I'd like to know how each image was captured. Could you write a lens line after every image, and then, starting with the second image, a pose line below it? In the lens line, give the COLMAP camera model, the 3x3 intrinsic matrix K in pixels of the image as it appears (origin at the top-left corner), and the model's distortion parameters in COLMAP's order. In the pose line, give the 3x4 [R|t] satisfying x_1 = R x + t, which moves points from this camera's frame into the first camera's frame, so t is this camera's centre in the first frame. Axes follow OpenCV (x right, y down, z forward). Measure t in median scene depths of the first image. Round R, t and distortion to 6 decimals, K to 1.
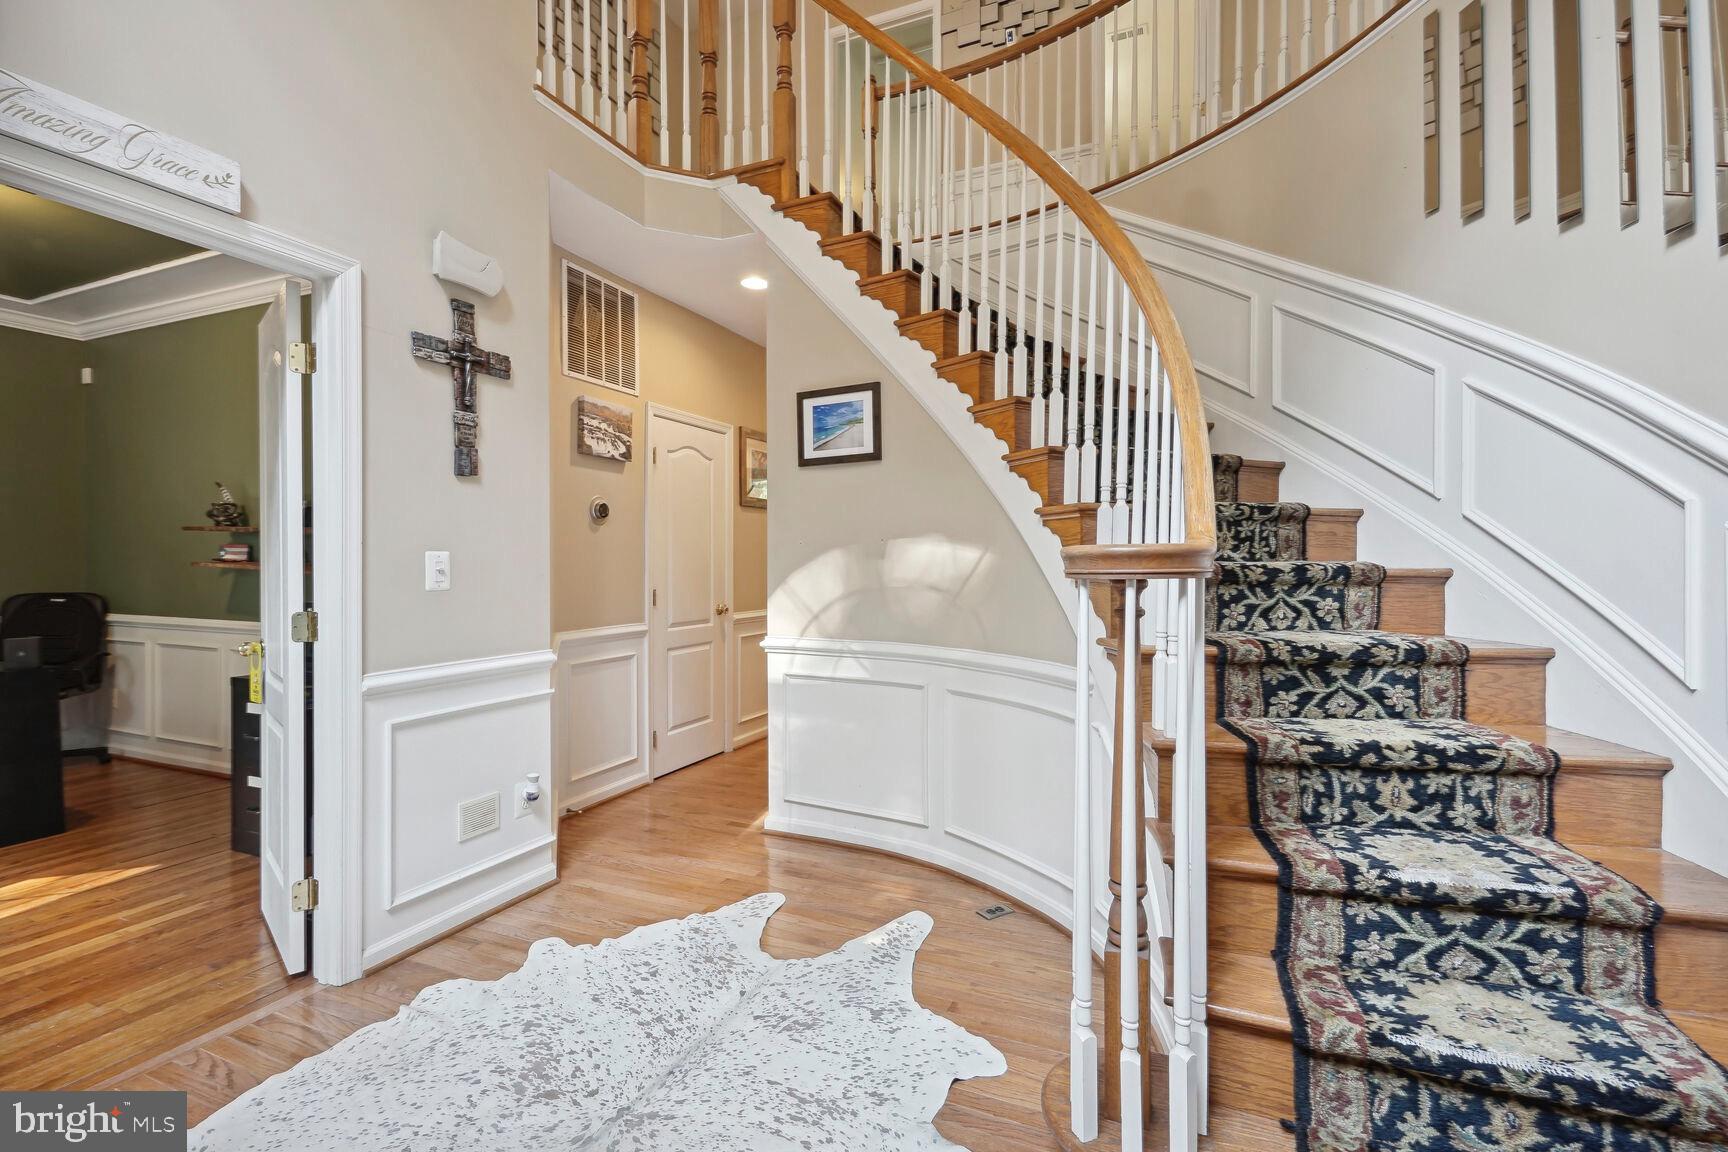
lens RADIAL K [[773.8, 0, 866.5], [0, 773.8, 558.3], [0, 0, 1]] dist [0.006483, -0.003533]
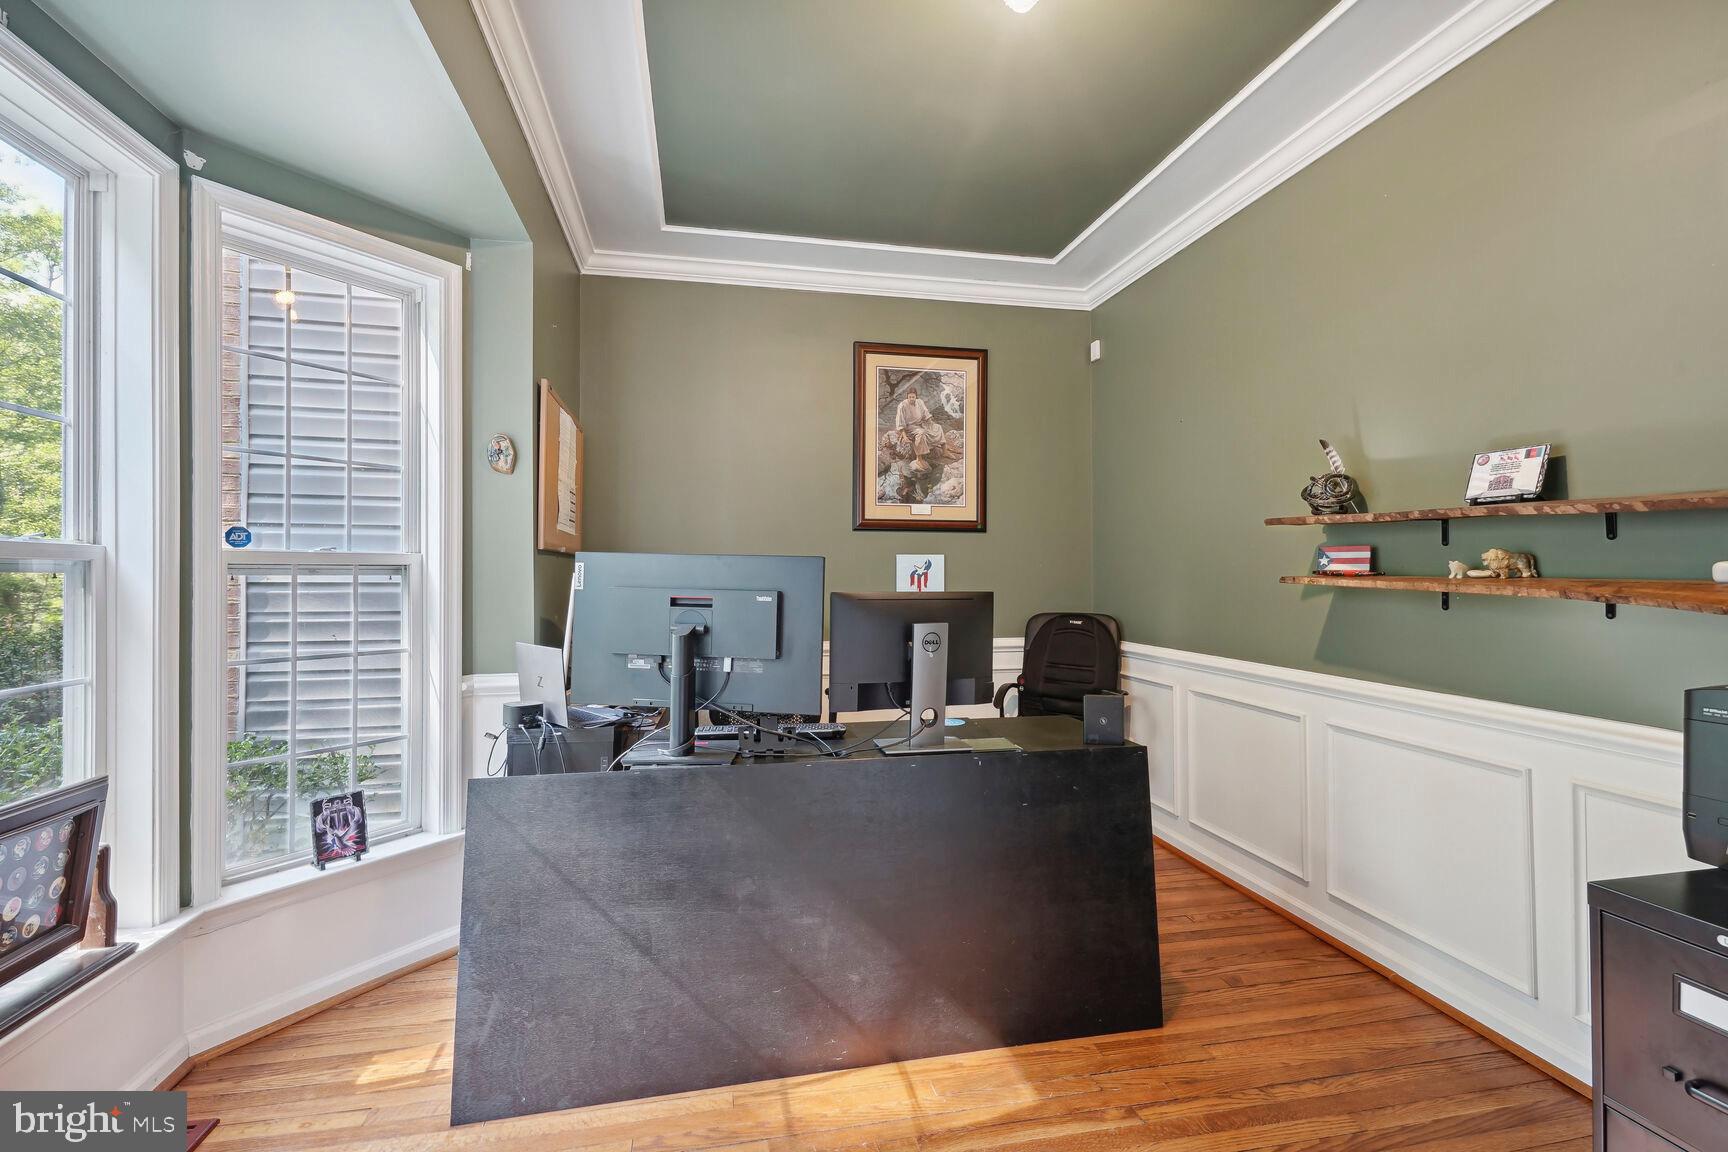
lens RADIAL K [[773.8, 0, 870.1], [0, 773.8, 575.5], [0, 0, 1]] dist [0.006483, -0.003533]
pose [[0.580901, -0.004644, -0.813961, -0.484384], [0.010510, 0.999943, 0.001796, -0.000097], [0.813906, -0.009598, 0.580917, 0.332077]]
